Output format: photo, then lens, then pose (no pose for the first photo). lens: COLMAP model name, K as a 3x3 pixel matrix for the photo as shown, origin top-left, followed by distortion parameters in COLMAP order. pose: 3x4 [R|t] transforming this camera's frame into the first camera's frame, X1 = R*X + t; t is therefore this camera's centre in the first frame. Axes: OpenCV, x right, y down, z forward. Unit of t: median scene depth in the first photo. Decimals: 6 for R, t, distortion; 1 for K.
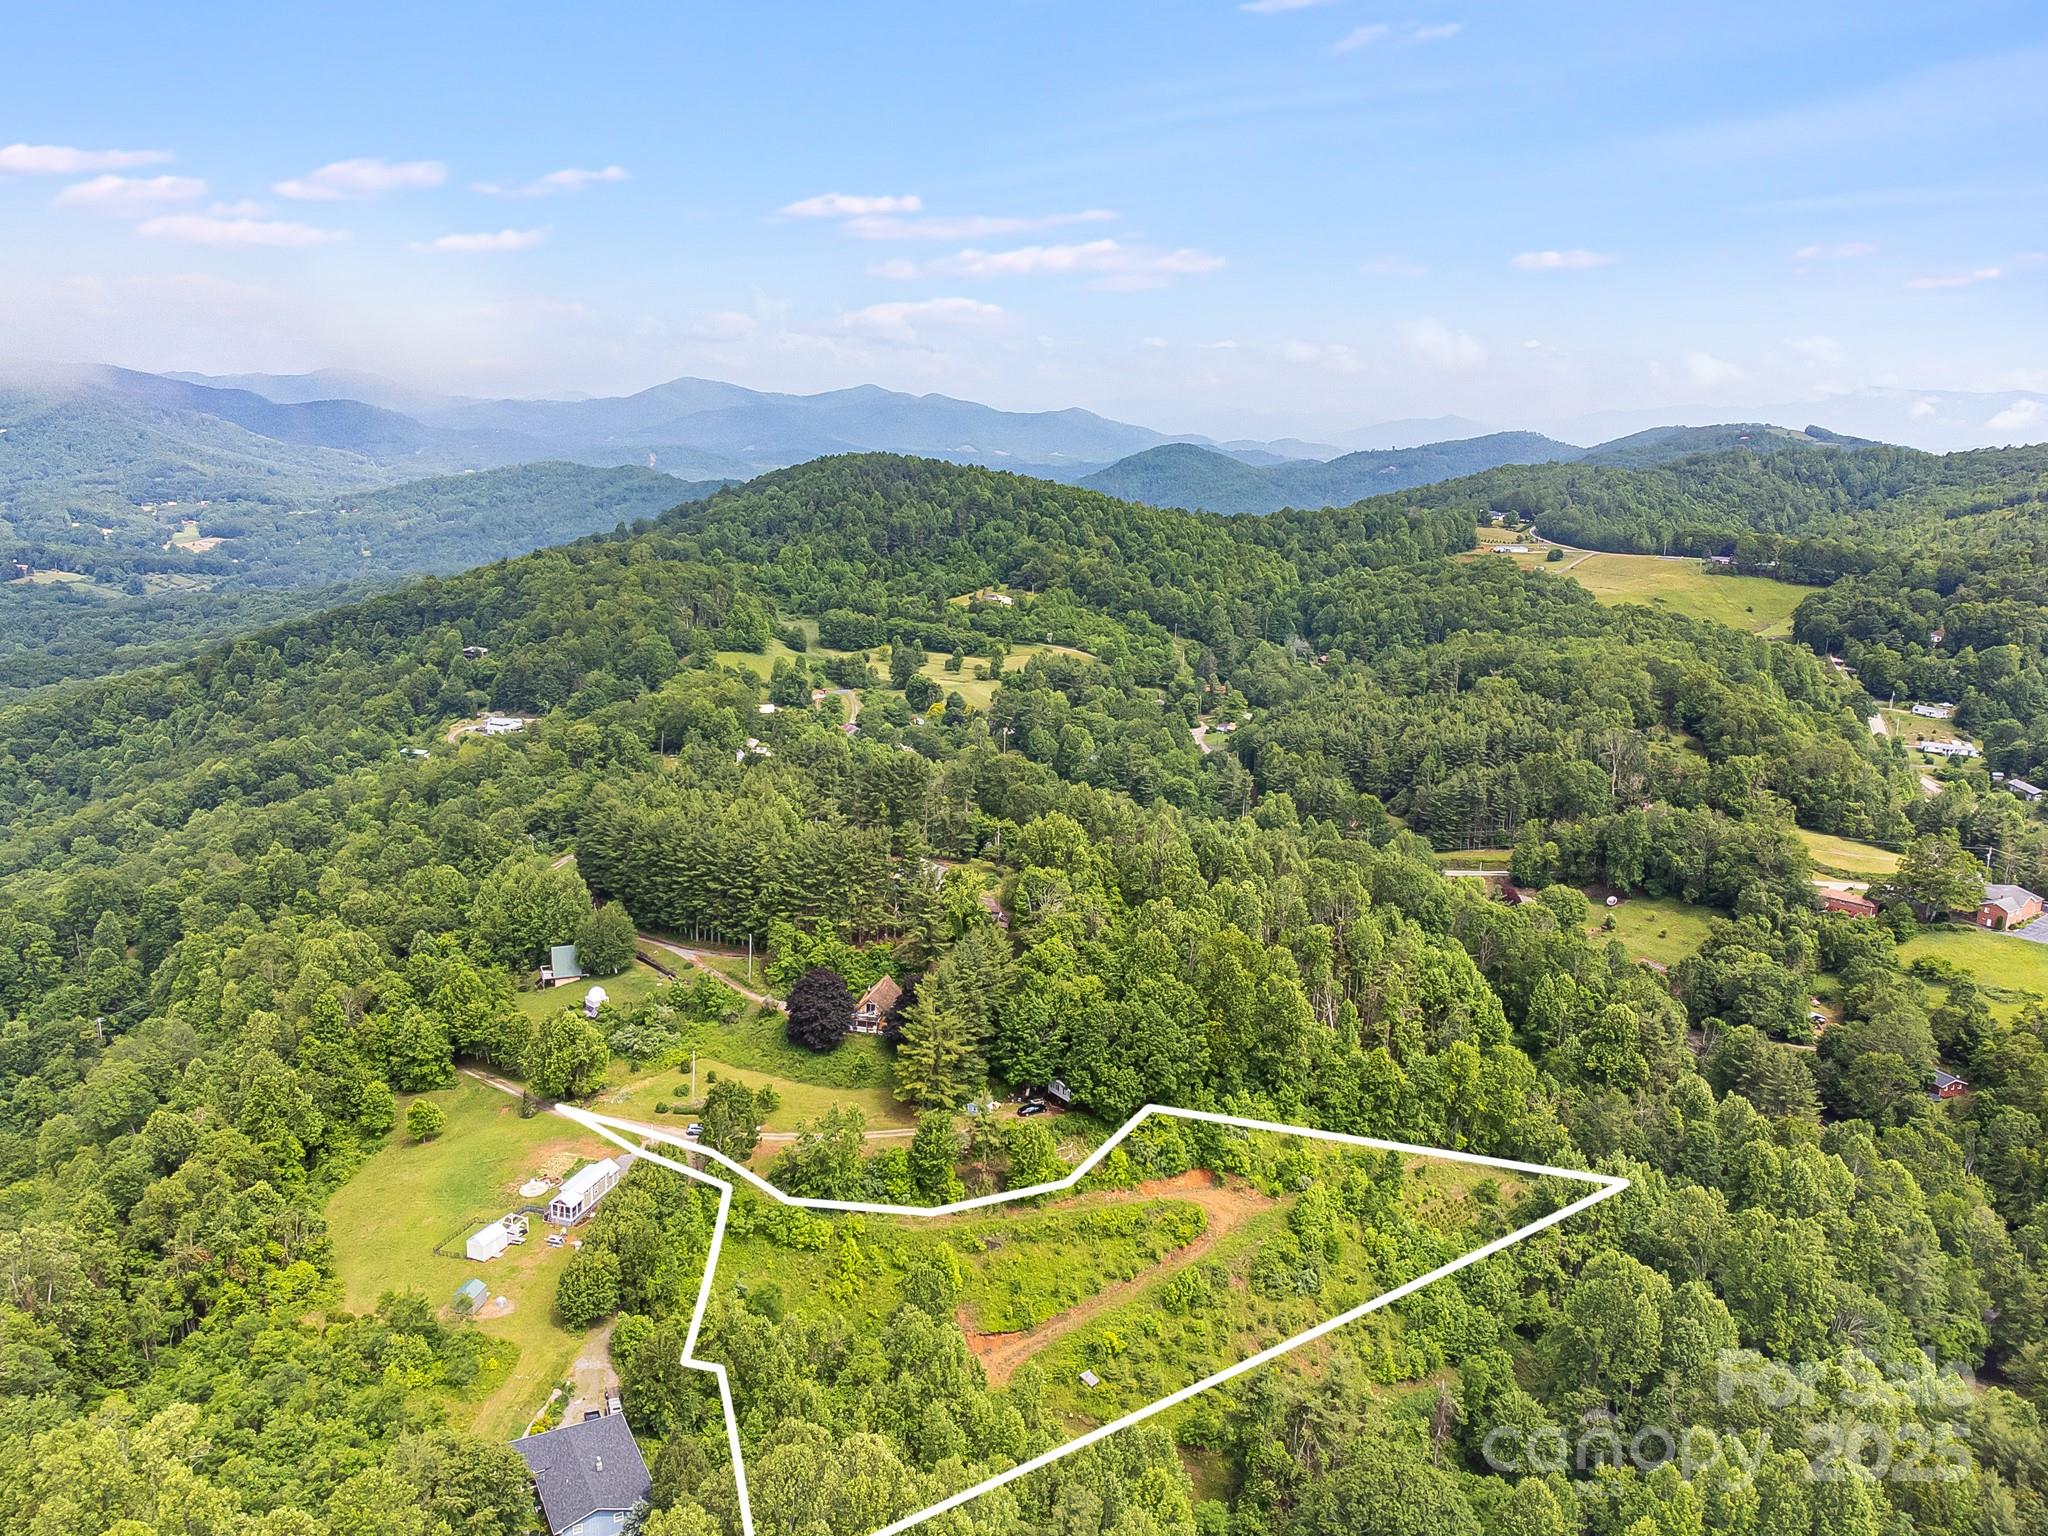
lens RADIAL K [[1588.4, 0, 1037.2], [0, 1588.4, 705.5], [0, 0, 1]] dist [0.064480, -0.124012]
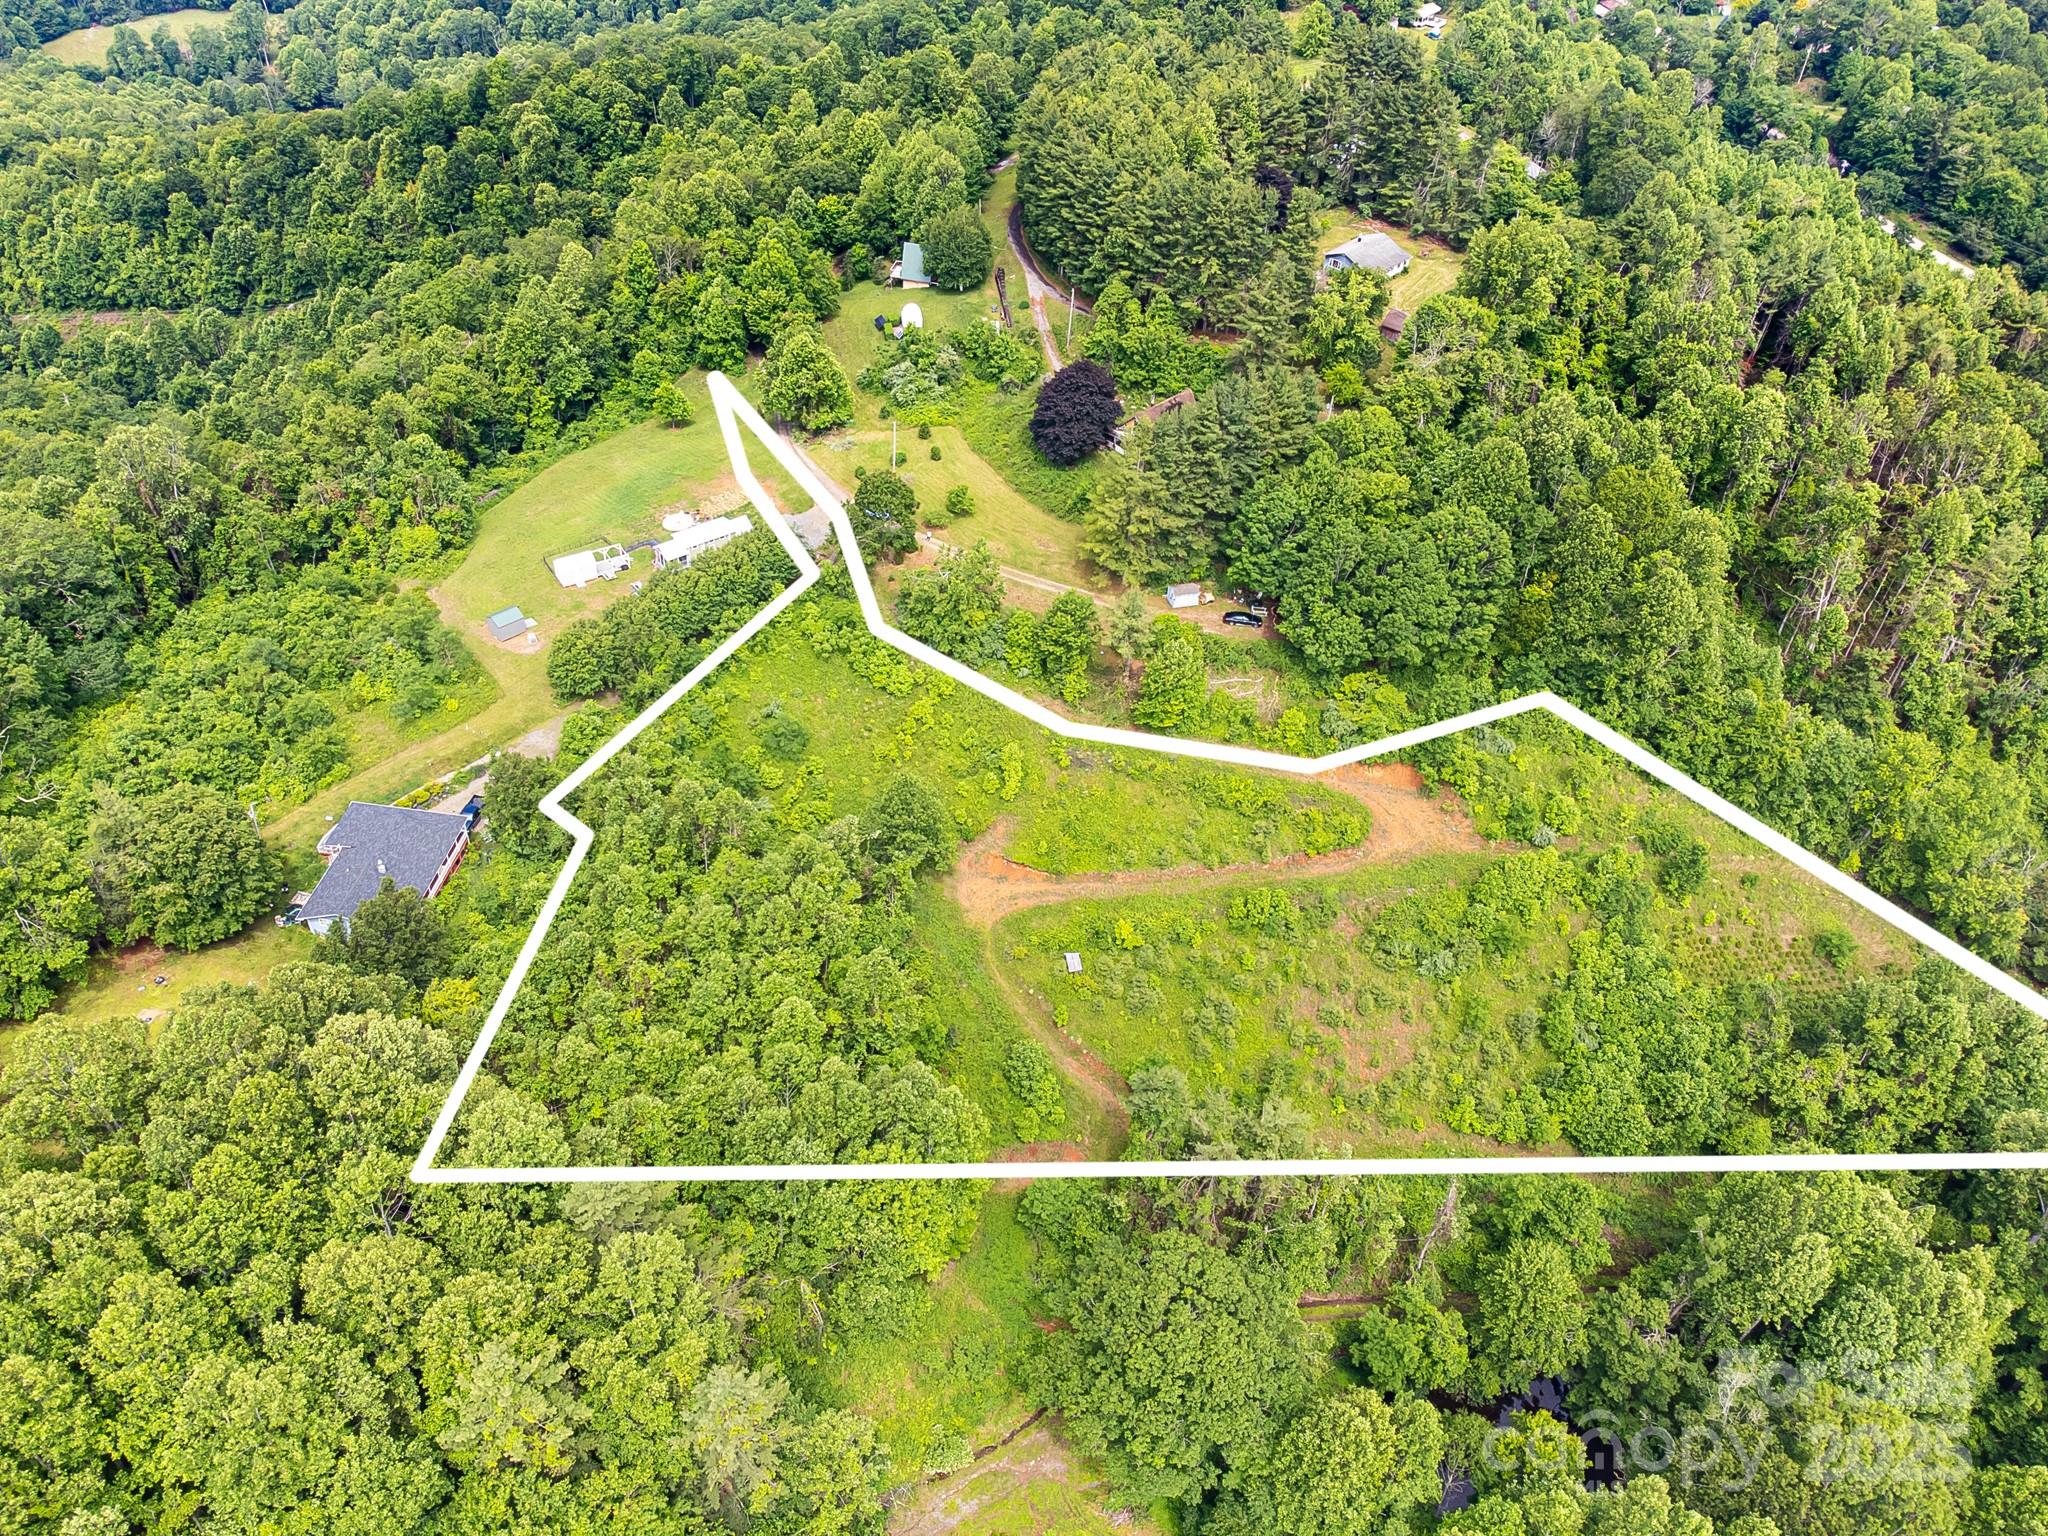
lens RADIAL K [[1525.1, 0, 1032.2], [0, 1525.1, 744.5], [0, 0, 1]] dist [0.029443, 0.000985]
pose [[0.822799, 0.383389, -0.419542, 0.216521], [-0.135152, 0.849013, 0.510794, -0.054632], [0.552029, -0.363579, 0.750383, 0.309483]]
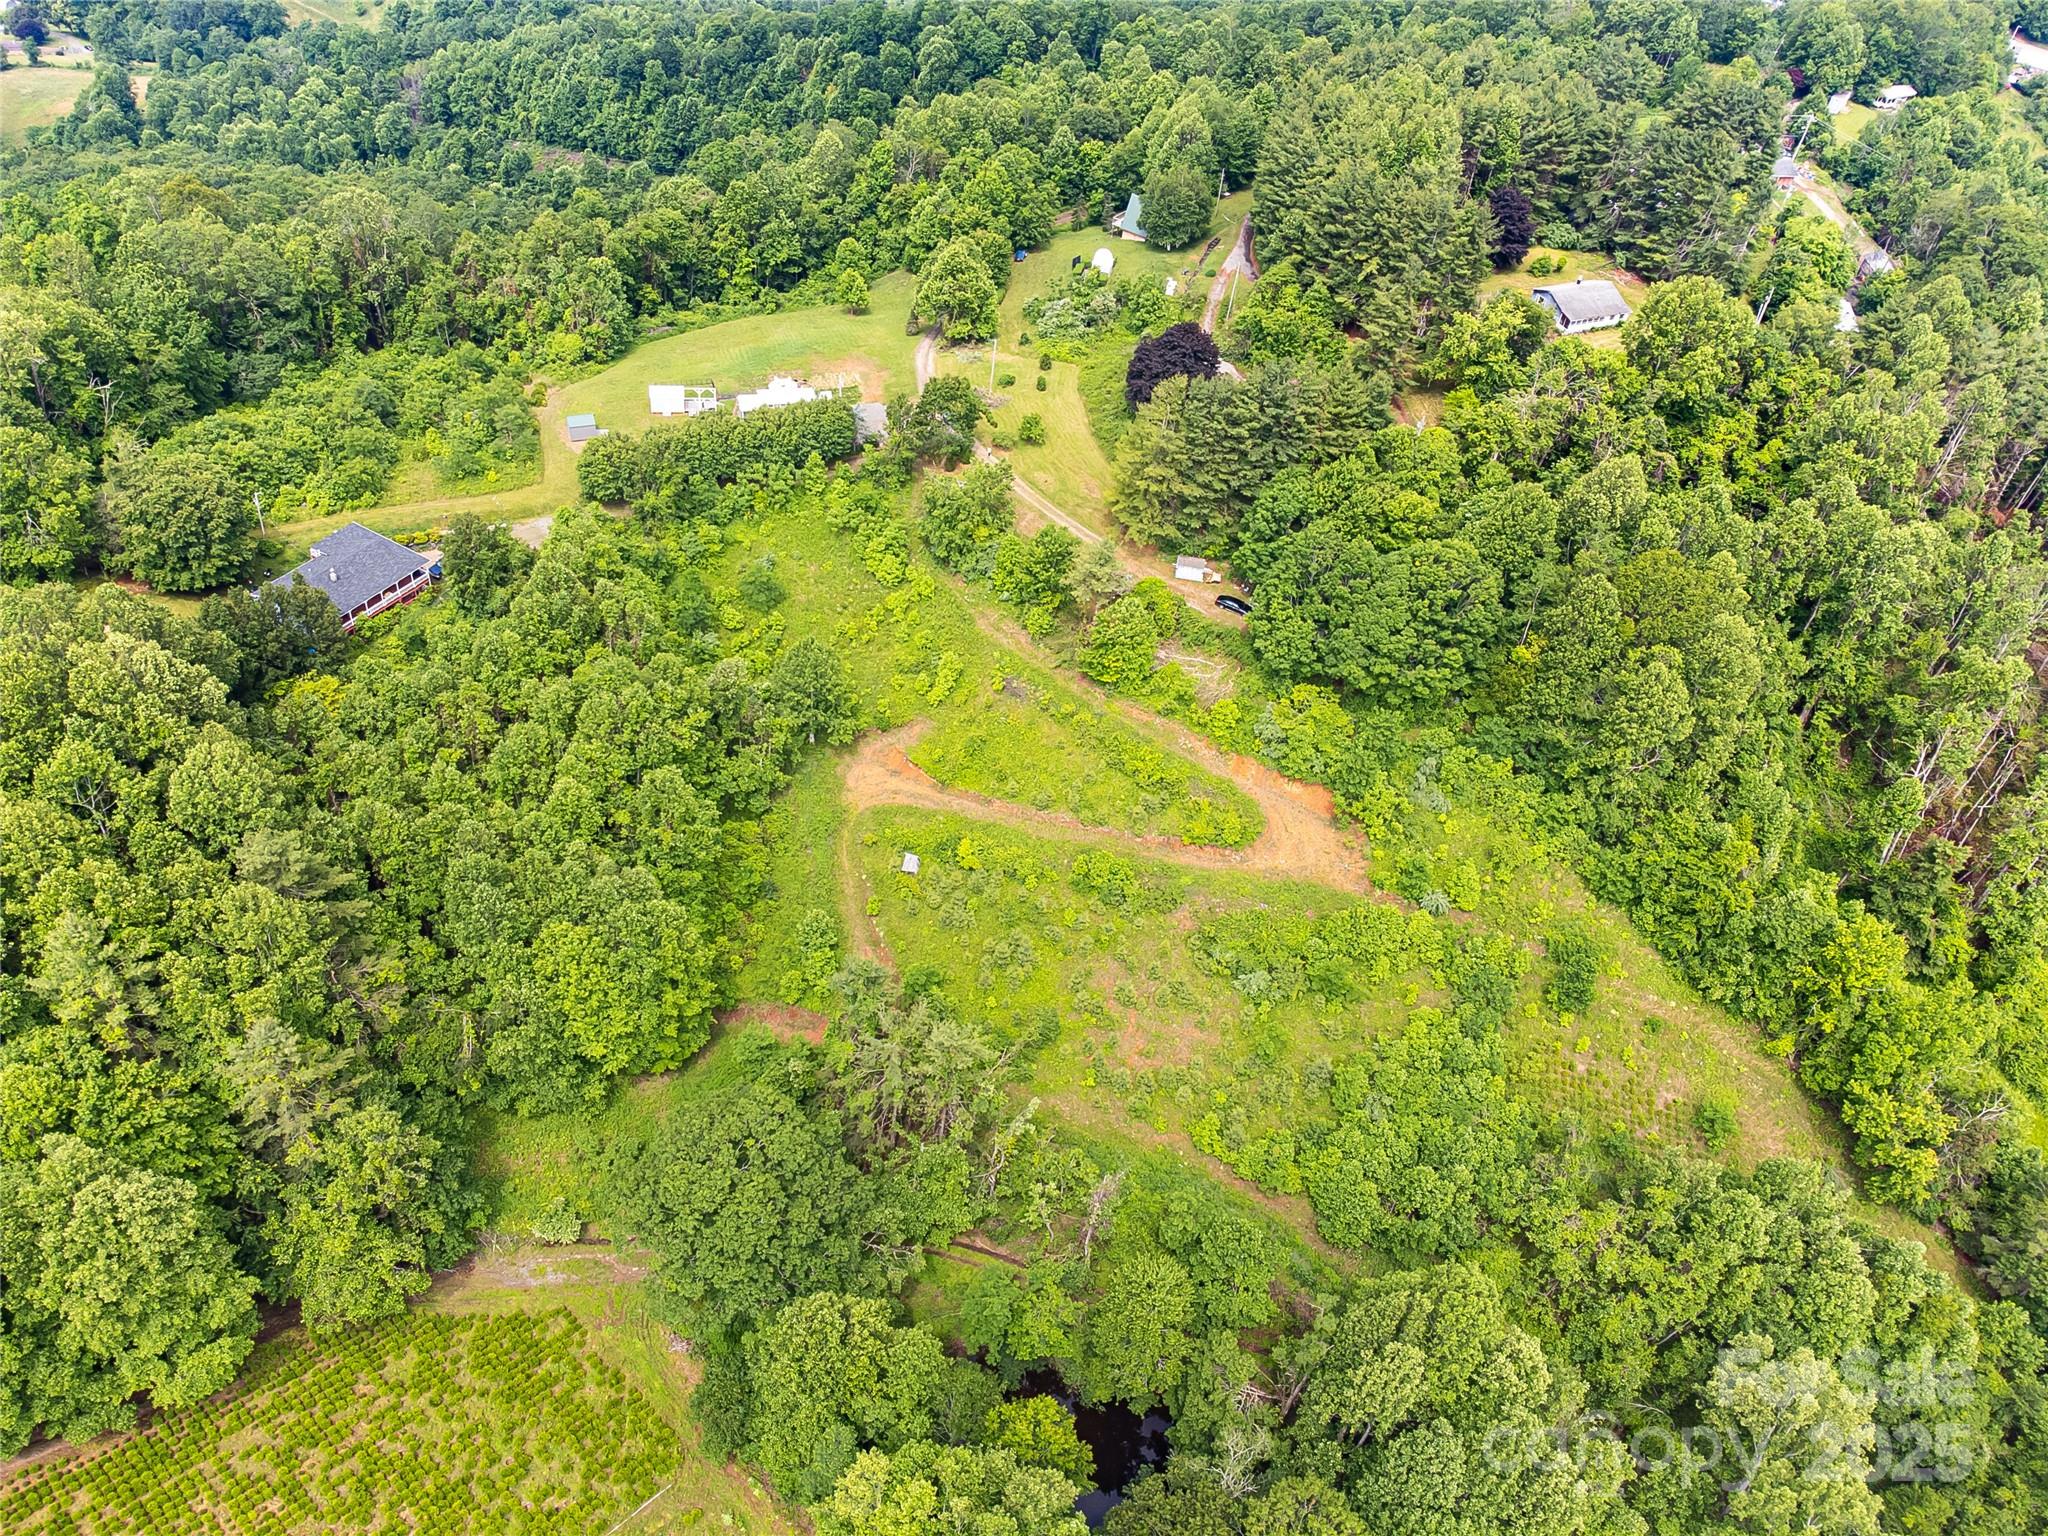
lens RADIAL K [[1525.1, 0, 1032.2], [0, 1525.1, 744.5], [0, 0, 1]] dist [0.029443, 0.000985]
pose [[0.532530, 0.584794, -0.611905, 0.373569], [-0.236754, 0.796998, 0.555645, -0.066056], [0.812625, -0.151026, 0.562878, 0.432737]]
